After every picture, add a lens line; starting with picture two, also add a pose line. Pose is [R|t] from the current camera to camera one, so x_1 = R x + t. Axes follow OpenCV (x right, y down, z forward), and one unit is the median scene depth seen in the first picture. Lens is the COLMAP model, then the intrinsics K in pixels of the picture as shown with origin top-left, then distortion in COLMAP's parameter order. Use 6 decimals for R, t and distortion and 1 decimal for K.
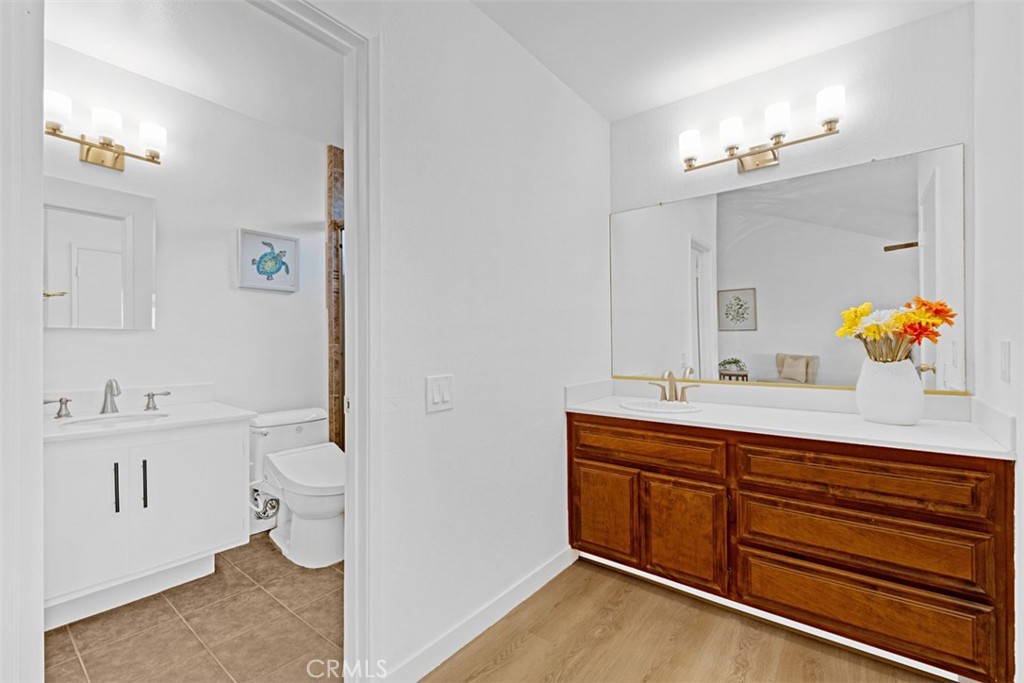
lens RADIAL K [[437.4, 0, 510.0], [0, 437.4, 334.9], [0, 0, 1]] dist [0.000589, -0.005692]
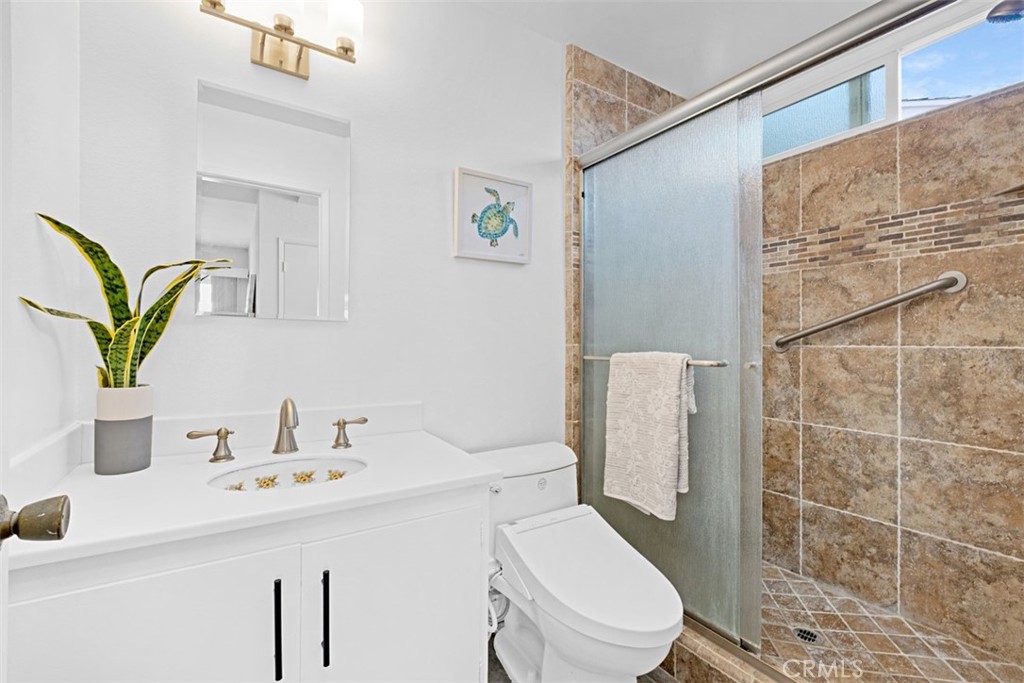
lens RADIAL K [[448.6, 0, 516.8], [0, 448.6, 326.8], [0, 0, 1]] dist [0.002529, 0.000318]
pose [[0.945239, -0.006296, -0.326317, -0.309356], [0.000710, 0.999851, -0.017235, 0.008097], [0.326377, 0.016060, 0.945103, 0.389782]]
